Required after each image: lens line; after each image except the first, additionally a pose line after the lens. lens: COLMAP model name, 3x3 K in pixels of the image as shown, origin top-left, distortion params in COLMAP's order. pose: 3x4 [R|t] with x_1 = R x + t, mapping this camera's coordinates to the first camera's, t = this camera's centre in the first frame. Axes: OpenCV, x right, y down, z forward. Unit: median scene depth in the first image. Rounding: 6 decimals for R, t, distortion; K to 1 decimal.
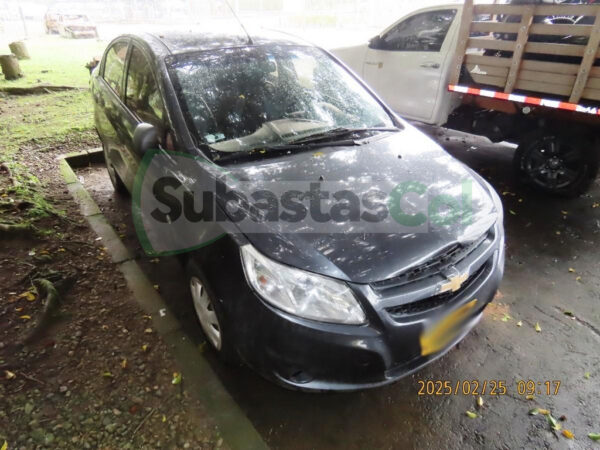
lens RADIAL K [[397.0, 0, 300.0], [0, 397.0, 225.0], [0, 0, 1]] dist [-0.007109, -0.001631]
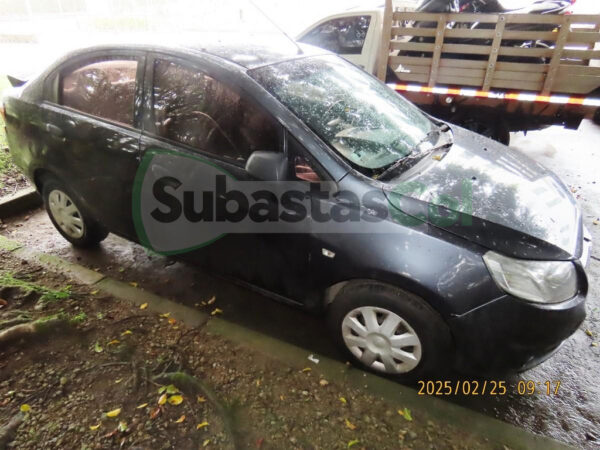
lens RADIAL K [[380.1, 0, 300.0], [0, 380.1, 225.0], [0, 0, 1]] dist [-0.006132, -0.000294]
pose [[0.896521, -0.220498, 0.384228, -0.381075], [0.211767, 0.975124, 0.065481, -0.088653], [-0.389109, 0.022662, 0.920913, 0.109878]]
